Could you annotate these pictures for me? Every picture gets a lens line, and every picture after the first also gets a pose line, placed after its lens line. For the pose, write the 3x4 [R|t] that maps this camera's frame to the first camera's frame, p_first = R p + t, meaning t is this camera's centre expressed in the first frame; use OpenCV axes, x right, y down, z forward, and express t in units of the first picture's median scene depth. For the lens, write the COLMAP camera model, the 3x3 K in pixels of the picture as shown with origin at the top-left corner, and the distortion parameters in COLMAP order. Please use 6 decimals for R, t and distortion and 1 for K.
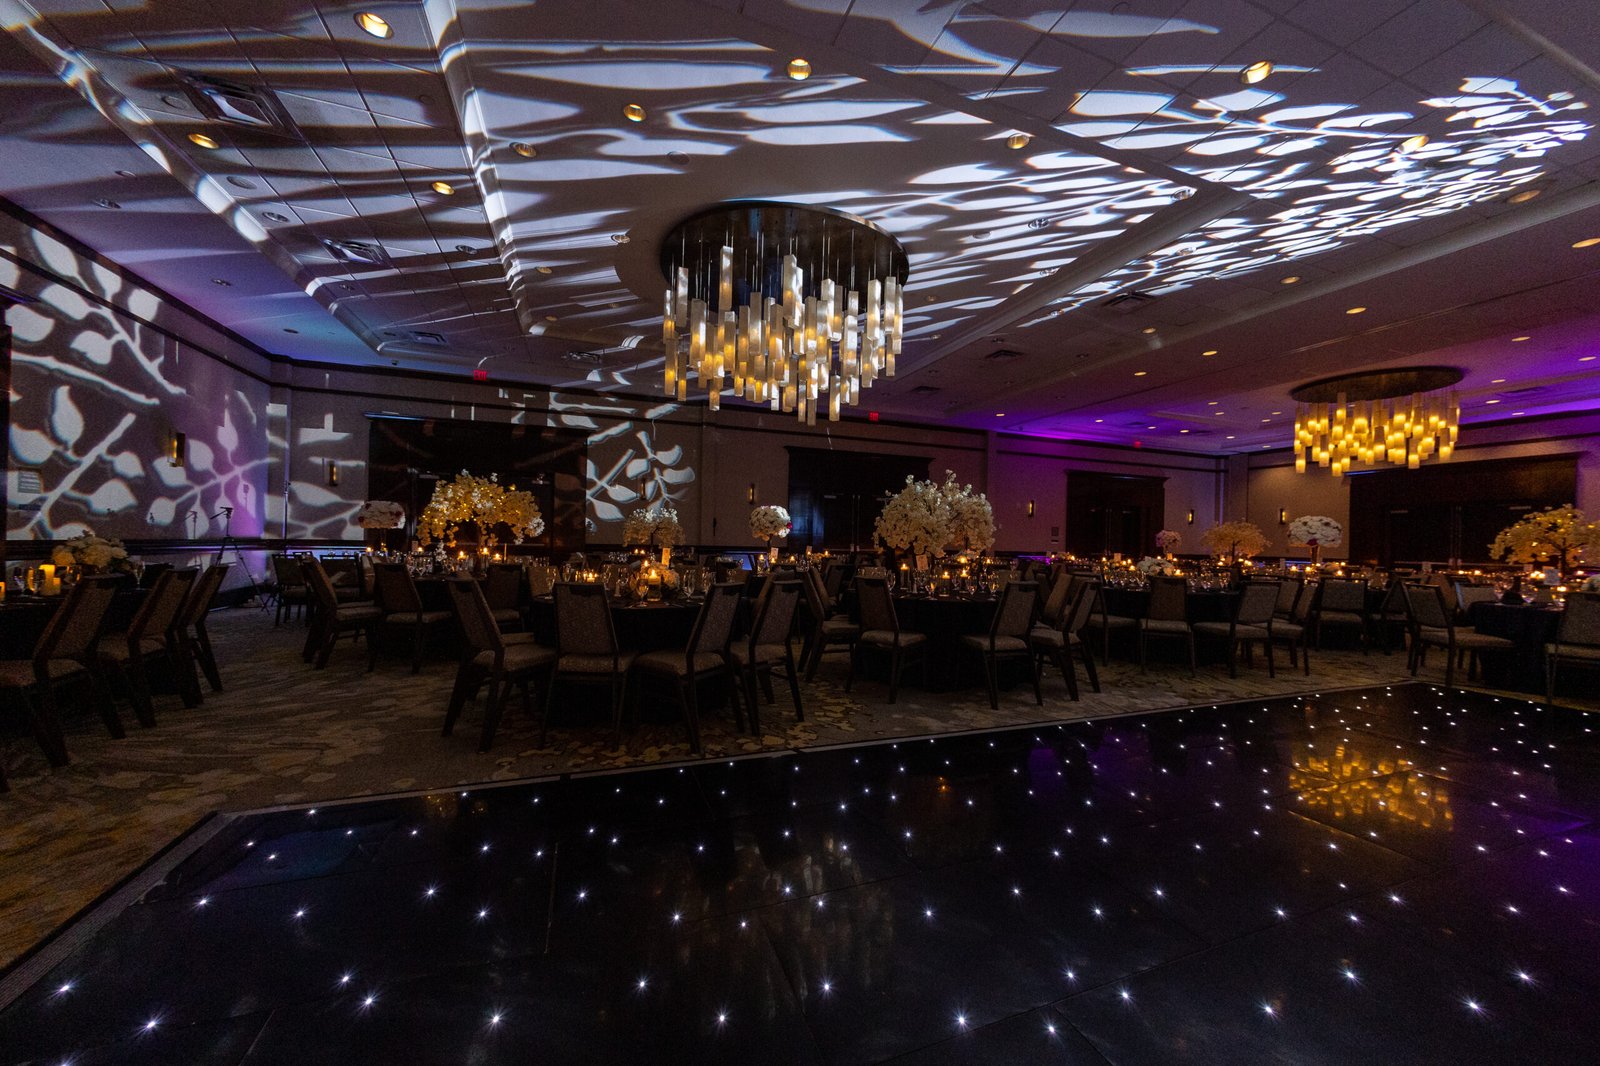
lens RADIAL K [[584.6, 0, 808.5], [0, 584.6, 559.2], [0, 0, 1]] dist [-0.000646, -0.000385]
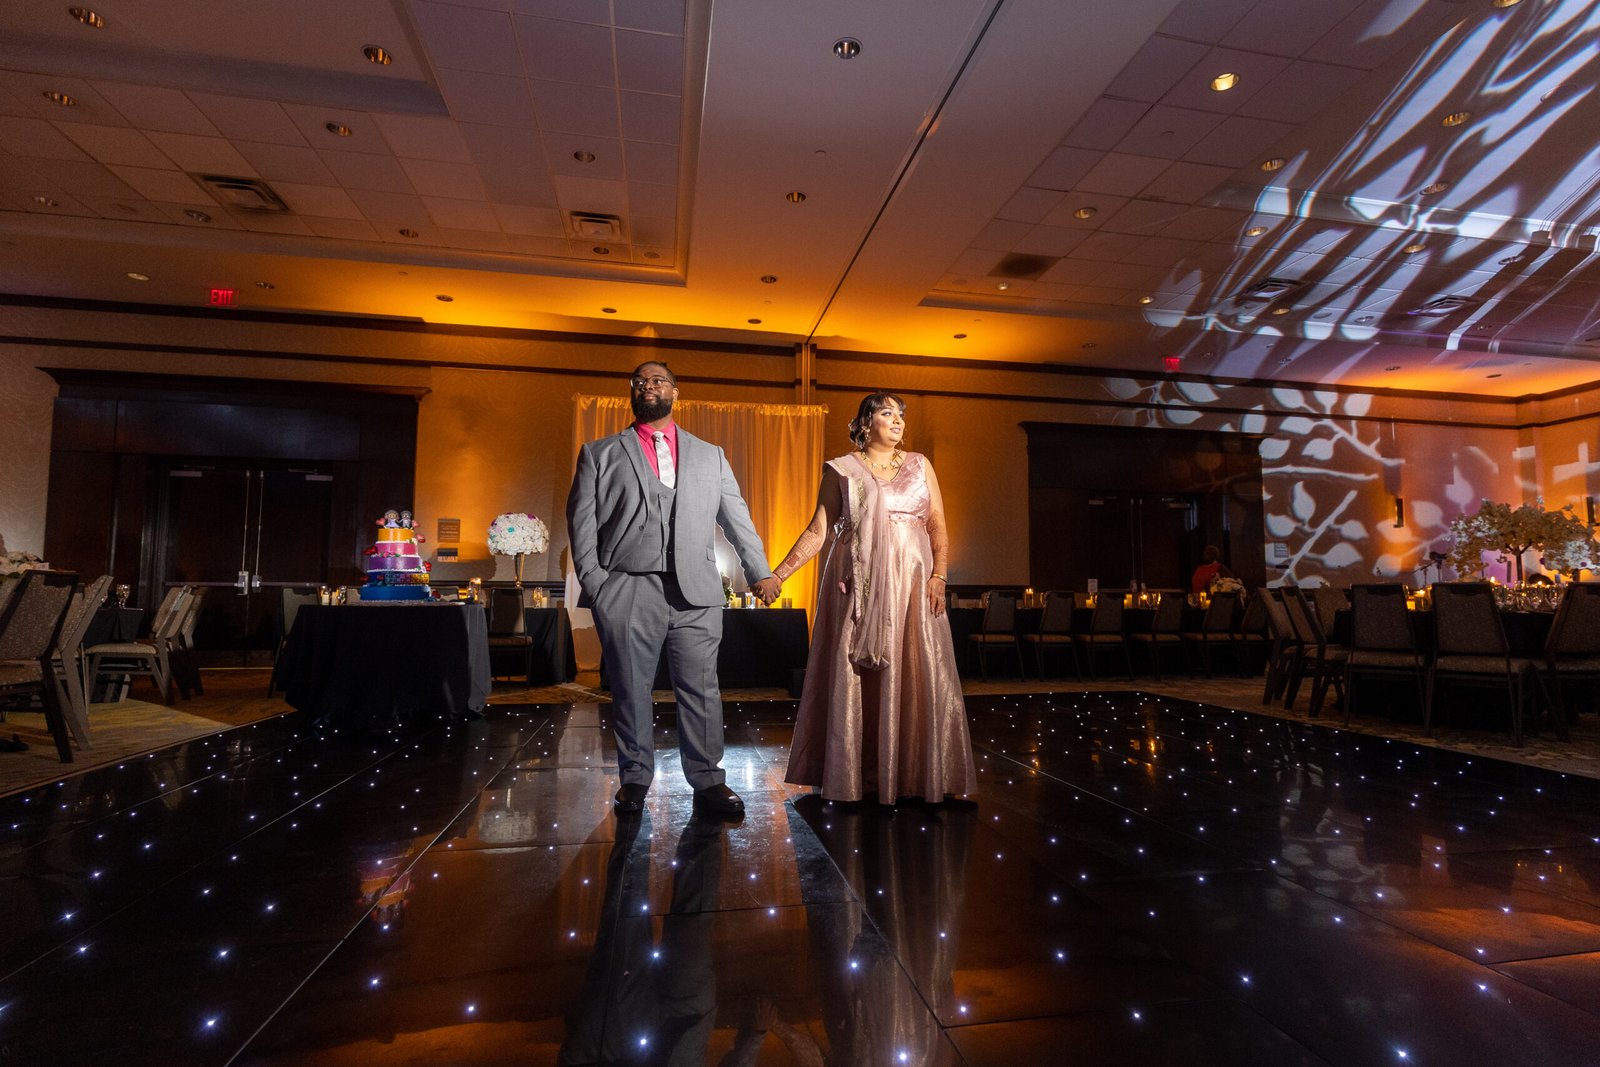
lens RADIAL K [[757.8, 0, 800.0], [0, 757.8, 533.5], [0, 0, 1]] dist [-0.001593, -0.000563]
pose [[-0.179393, -0.109908, -0.977619, 0.789202], [-0.038990, 0.993753, -0.104567, 0.078331], [0.983005, 0.019359, -0.182558, 0.119195]]
